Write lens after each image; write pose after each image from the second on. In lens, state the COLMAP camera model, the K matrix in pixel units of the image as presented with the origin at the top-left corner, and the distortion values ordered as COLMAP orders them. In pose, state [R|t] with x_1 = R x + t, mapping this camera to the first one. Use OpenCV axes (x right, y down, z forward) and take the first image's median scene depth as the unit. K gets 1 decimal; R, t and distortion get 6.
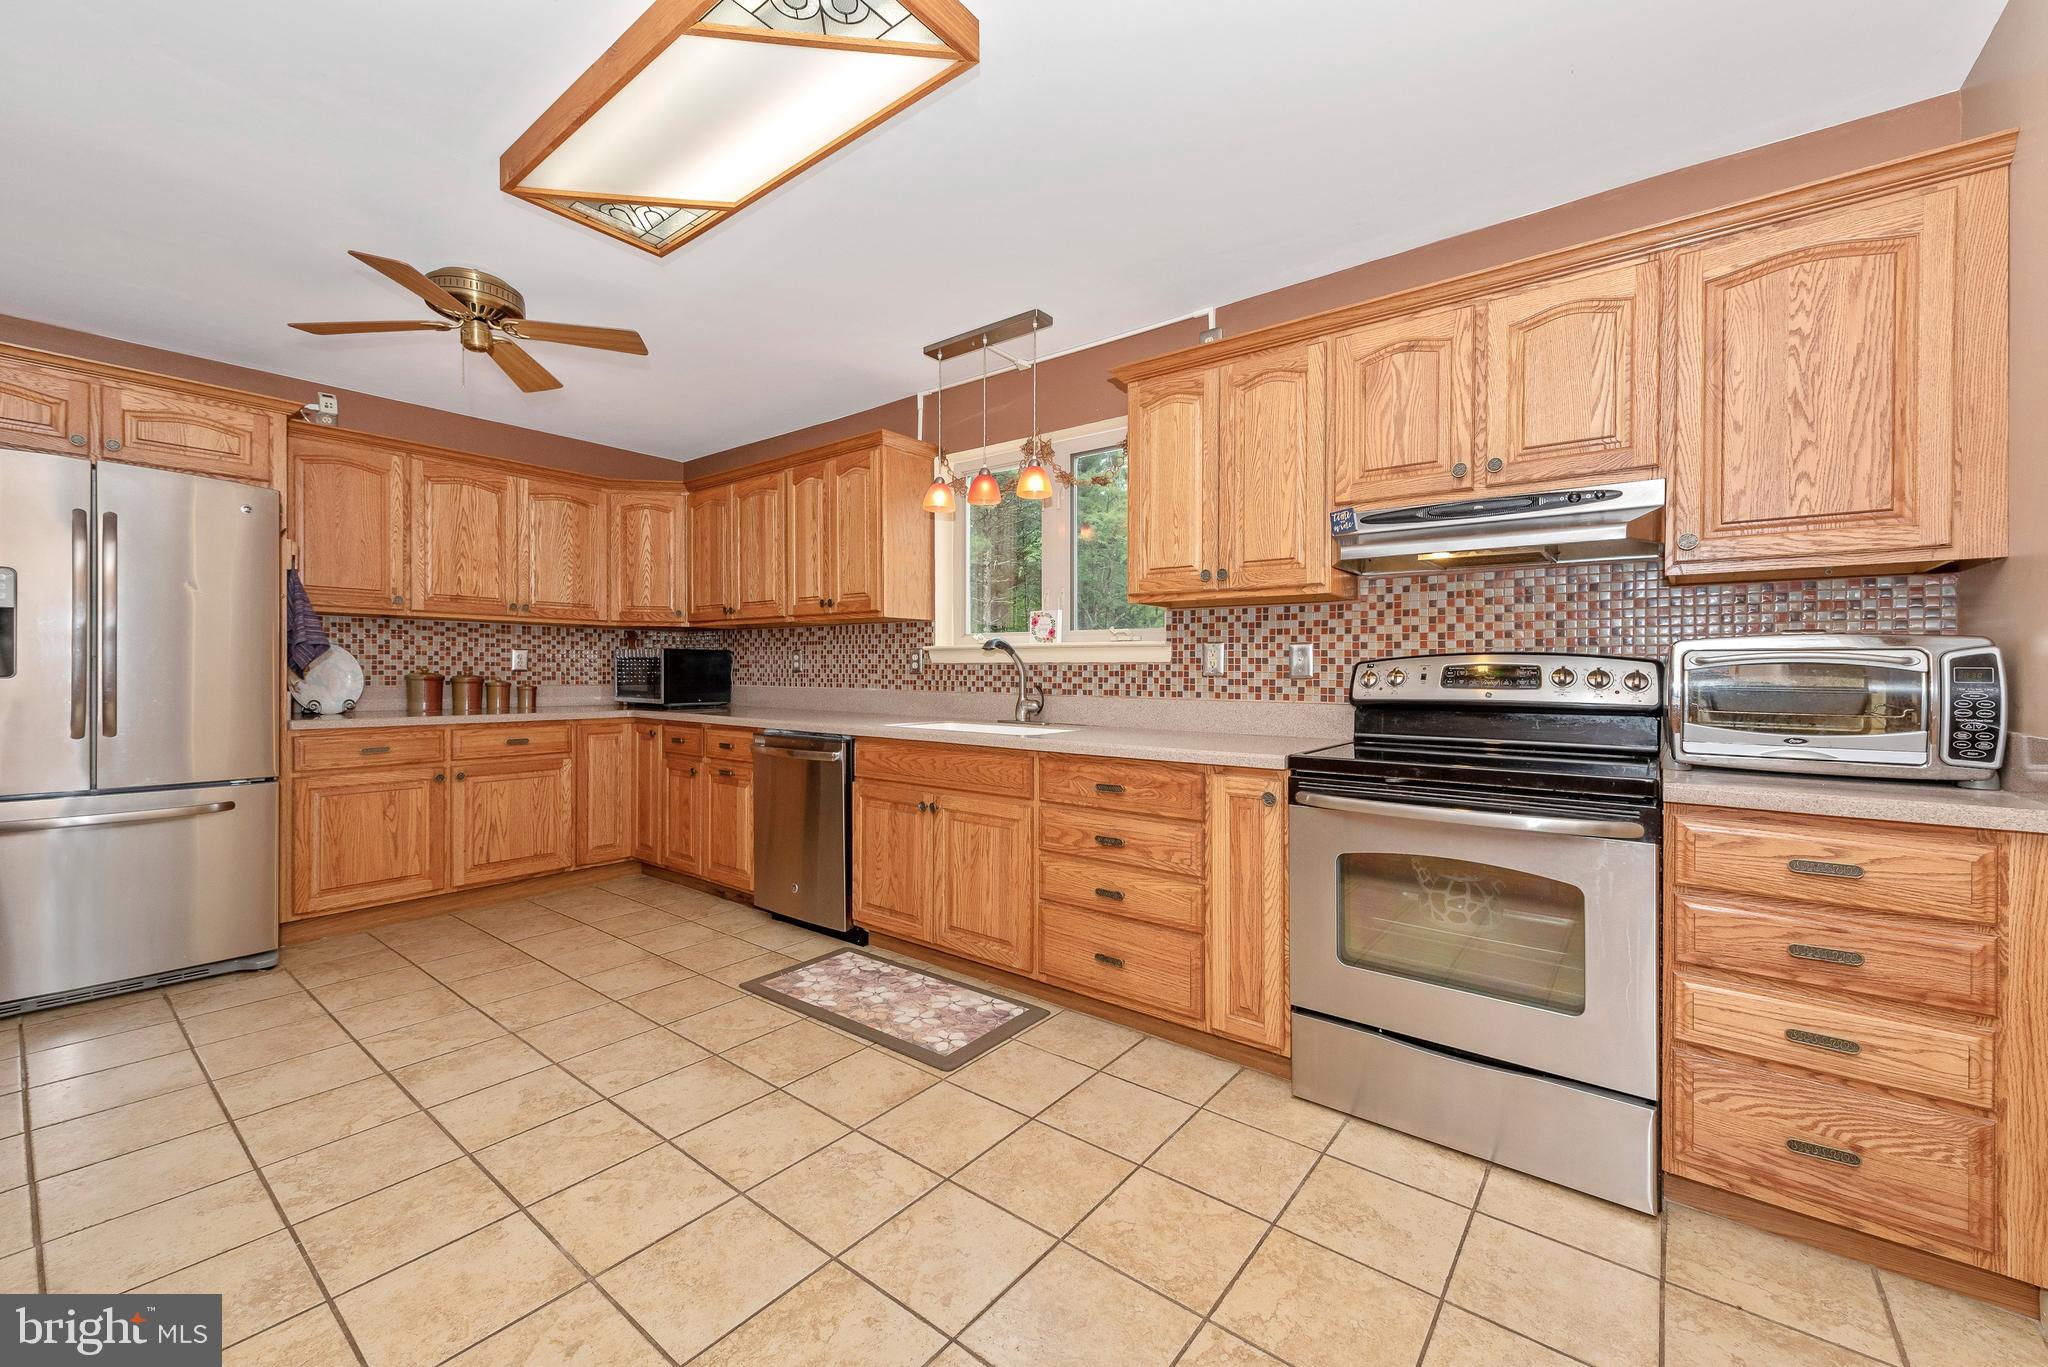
lens RADIAL K [[812.9, 0, 1032.7], [0, 812.9, 677.3], [0, 0, 1]] dist [0.010867, -0.004164]
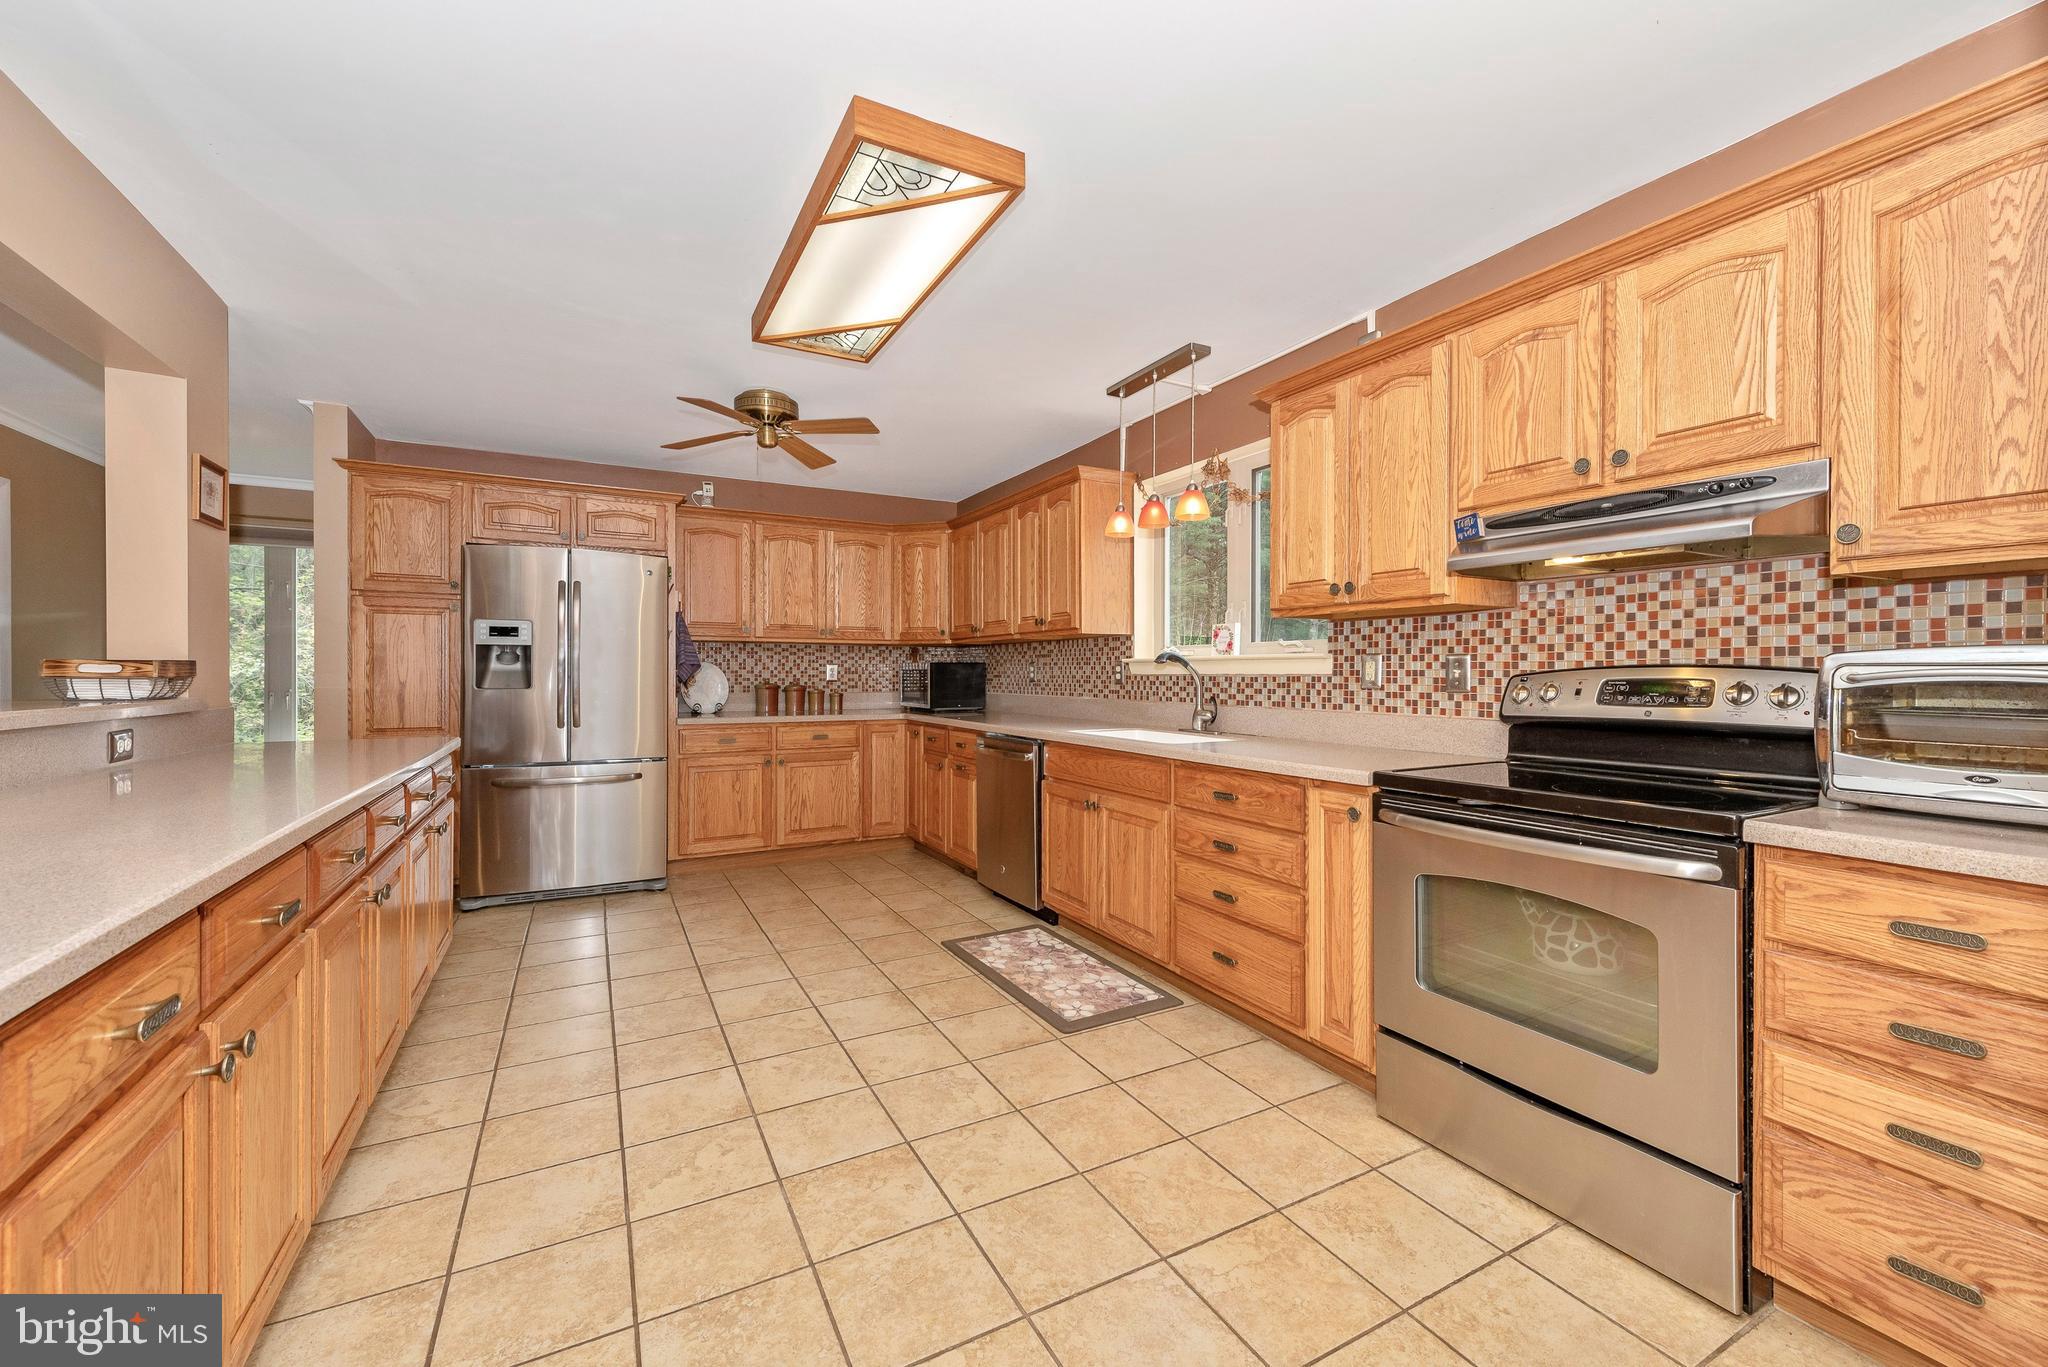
lens RADIAL K [[812.9, 0, 1026.8], [0, 812.9, 678.1], [0, 0, 1]] dist [0.010867, -0.004164]
pose [[0.916404, -0.003225, -0.400241, 0.280383], [0.002055, 0.999992, -0.003352, -0.014055], [0.400249, 0.002250, 0.916404, -0.071572]]
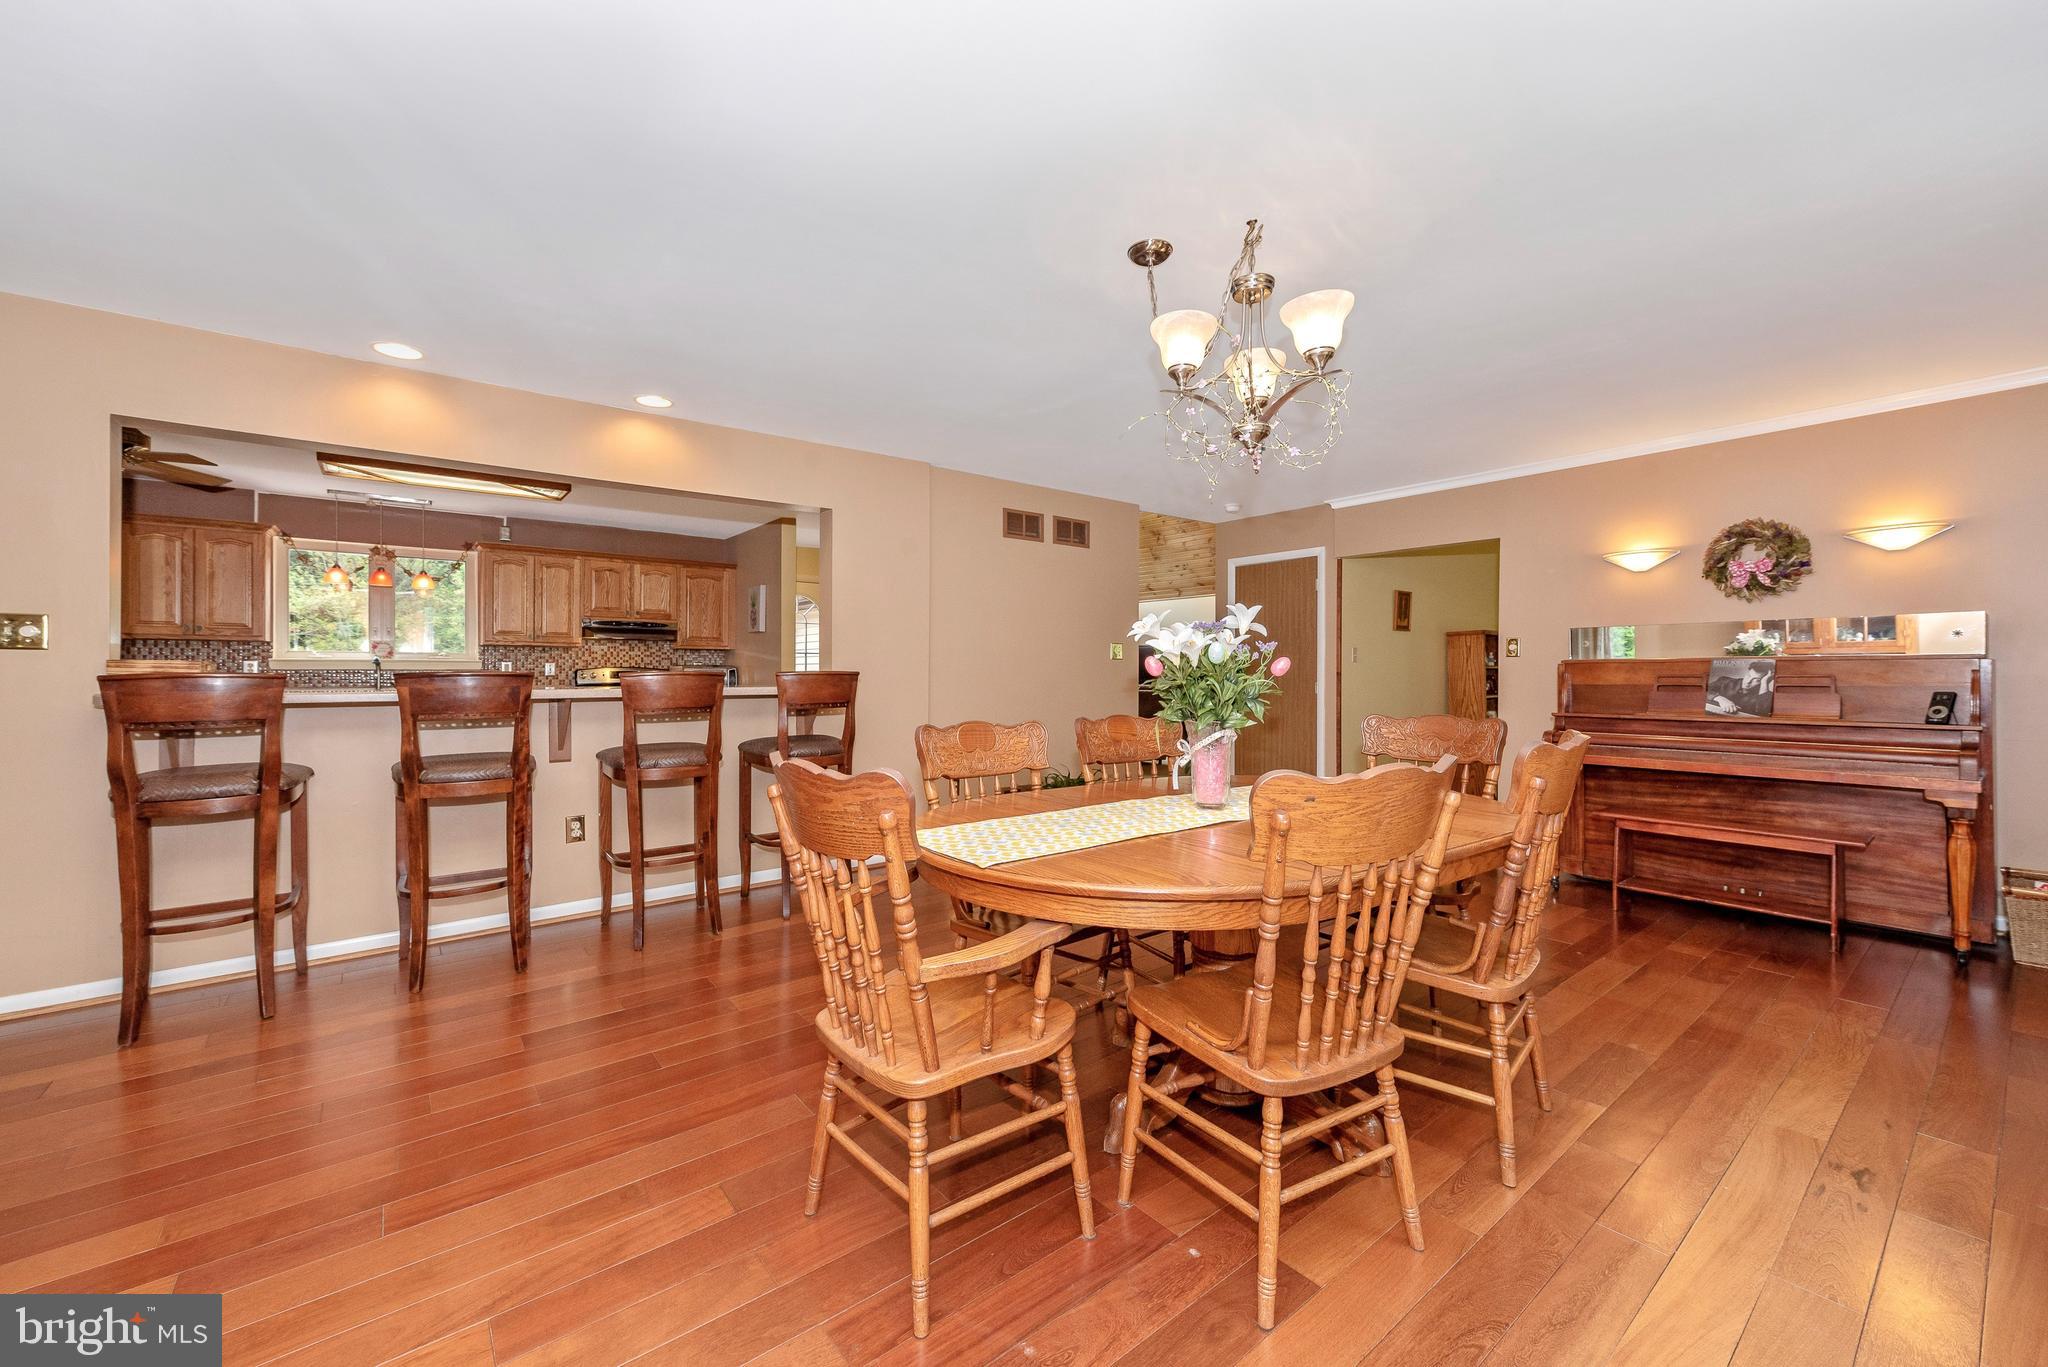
lens RADIAL K [[812.9, 0, 1023.8], [0, 812.9, 674.8], [0, 0, 1]] dist [0.010867, -0.004164]
pose [[0.231343, -0.005011, 0.972859, -2.043745], [0.002692, 0.999986, 0.004510, -0.012131], [-0.972869, 0.001576, 0.231353, -1.169602]]
